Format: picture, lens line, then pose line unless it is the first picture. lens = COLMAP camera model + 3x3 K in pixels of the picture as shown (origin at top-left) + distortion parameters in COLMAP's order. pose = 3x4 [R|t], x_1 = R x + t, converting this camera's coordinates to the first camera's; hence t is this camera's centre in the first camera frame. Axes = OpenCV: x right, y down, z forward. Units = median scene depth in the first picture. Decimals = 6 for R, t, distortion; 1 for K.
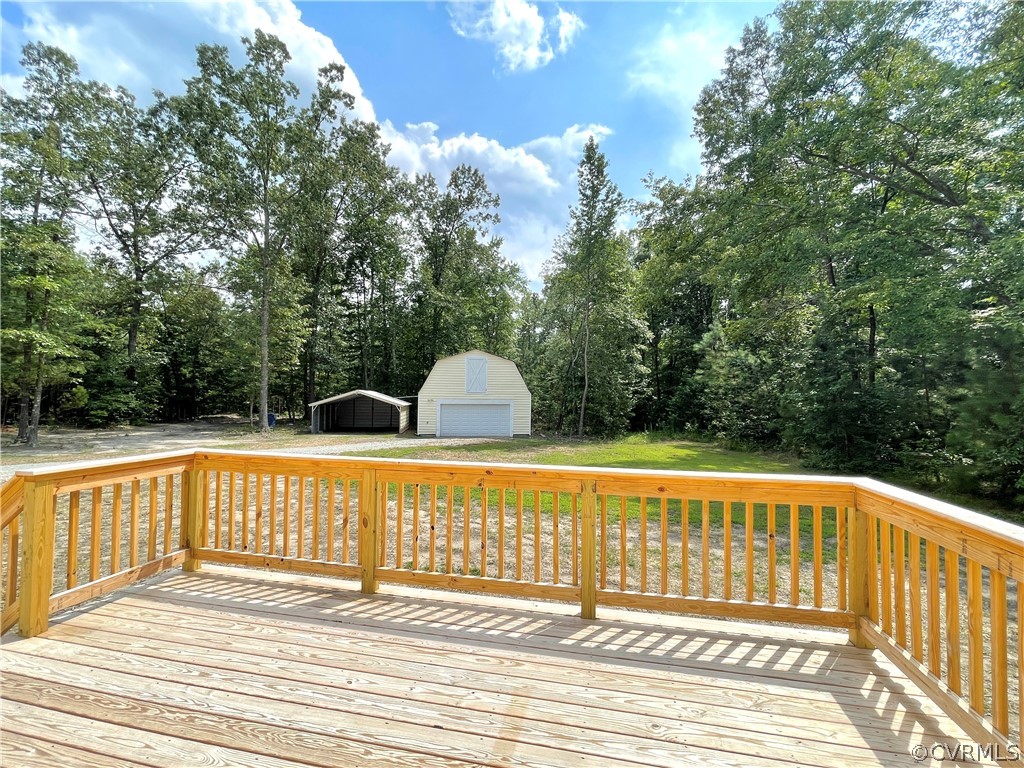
lens RADIAL K [[457.3, 0, 516.6], [0, 457.3, 391.2], [0, 0, 1]] dist [-0.000689, -0.001400]
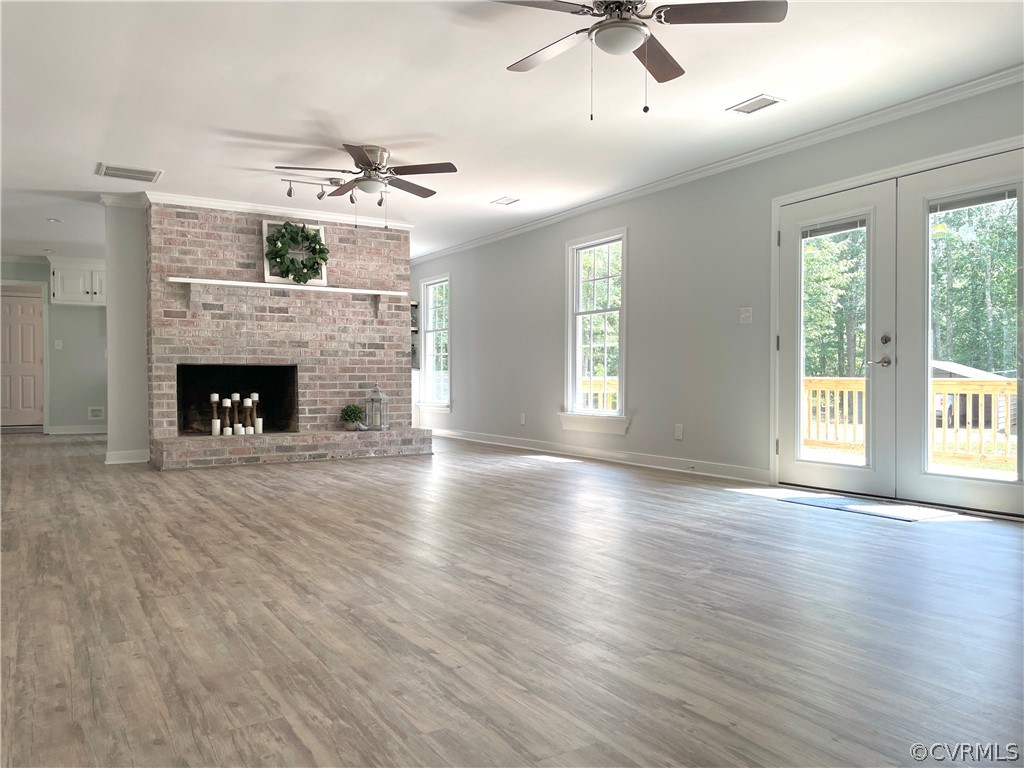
lens RADIAL K [[776.9, 0, 513.1], [0, 776.9, 385.3], [0, 0, 1]] dist [0.055032, -0.077130]
pose [[0.681117, -0.006991, -0.732141, 0.065221], [0.018388, 0.999802, 0.007559, 0.013300], [0.731944, -0.018611, 0.681111, -0.172888]]
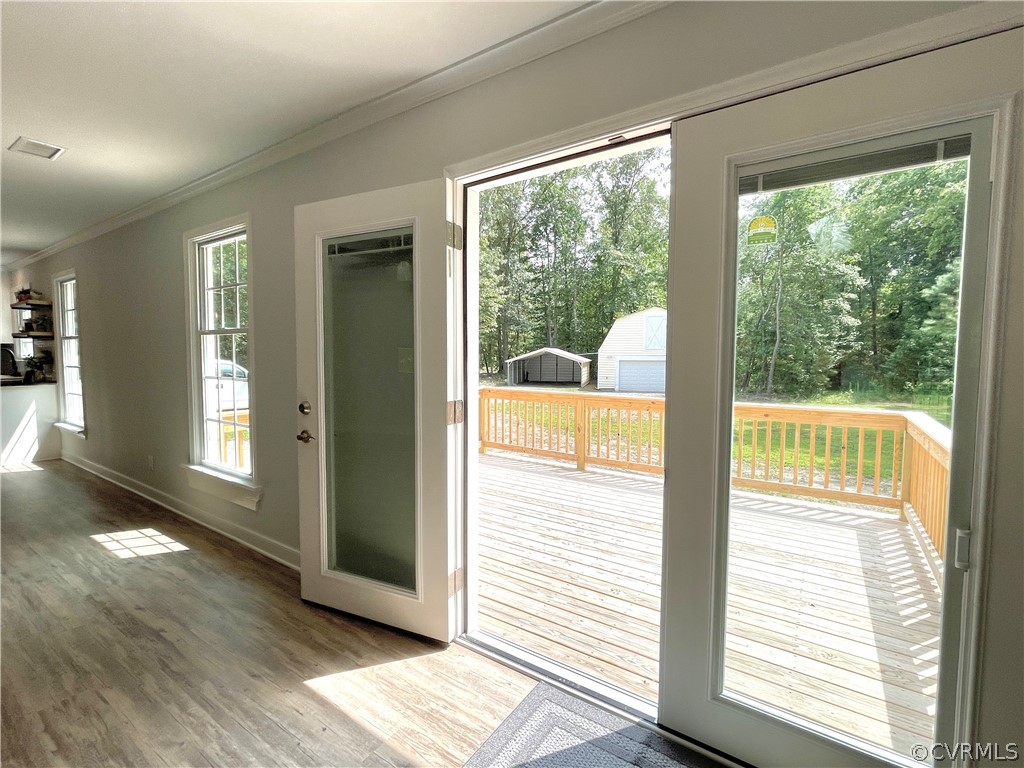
lens RADIAL K [[457.3, 0, 511.2], [0, 457.3, 386.6], [0, 0, 1]] dist [-0.000689, -0.001400]
pose [[0.923361, 0.021008, -0.383357, 0.008753], [0.011757, 0.996486, 0.082925, -0.002147], [0.383752, -0.081076, 0.919870, -0.064979]]
